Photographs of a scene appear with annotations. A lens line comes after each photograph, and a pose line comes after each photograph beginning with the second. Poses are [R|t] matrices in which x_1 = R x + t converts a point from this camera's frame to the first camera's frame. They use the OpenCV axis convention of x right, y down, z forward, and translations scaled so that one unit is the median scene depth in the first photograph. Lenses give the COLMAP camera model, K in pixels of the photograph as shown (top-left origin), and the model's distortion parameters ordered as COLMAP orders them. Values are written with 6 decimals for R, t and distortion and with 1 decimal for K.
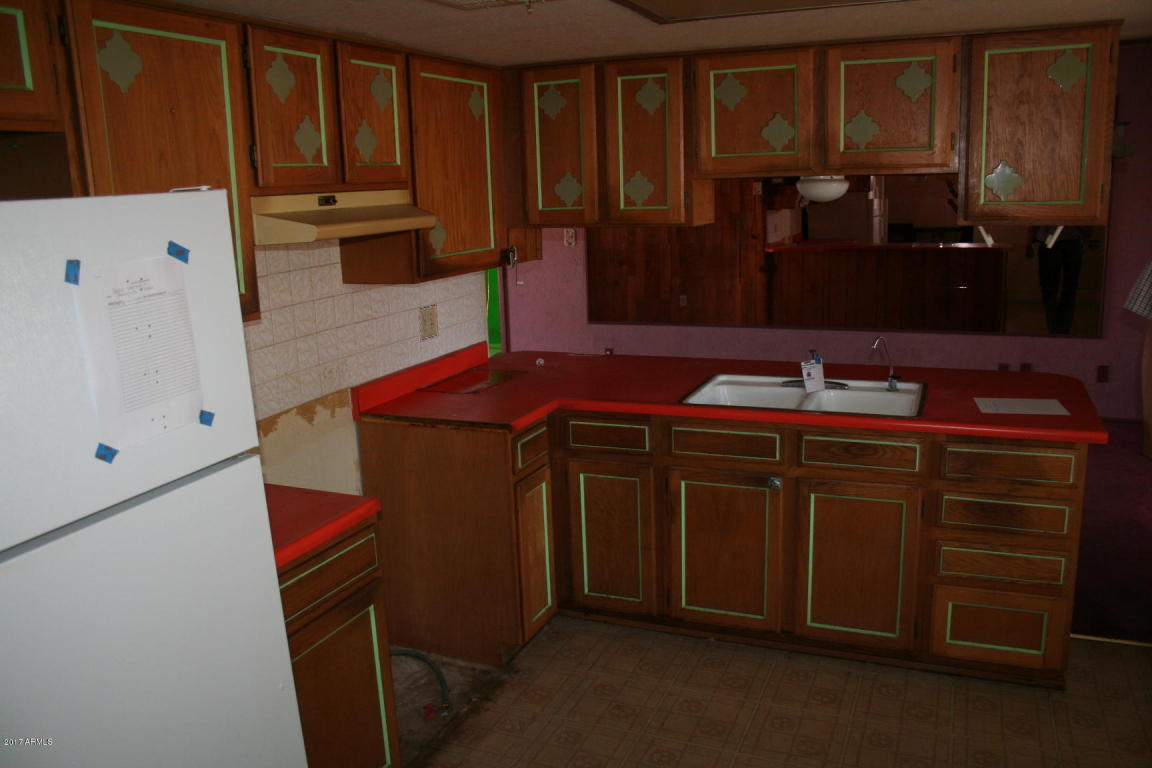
lens RADIAL K [[938.8, 0, 576.0], [0, 938.8, 384.0], [0, 0, 1]] dist [-0.161136, 0.132972]
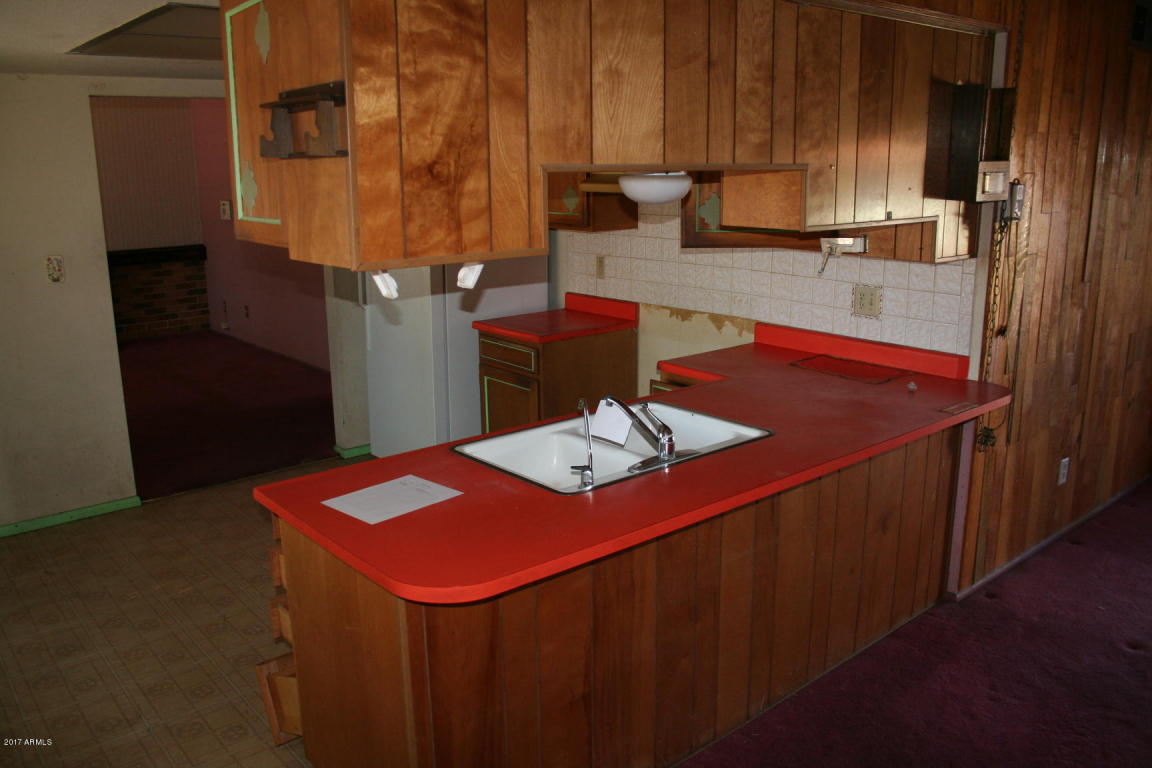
lens RADIAL K [[938.8, 0, 576.0], [0, 938.8, 384.0], [0, 0, 1]] dist [-0.161136, 0.132972]
pose [[-0.459952, 0.238569, -0.855295, 1.020850], [-0.166645, 0.922923, 0.347049, -0.331768], [0.872166, 0.302157, -0.384743, 1.381131]]
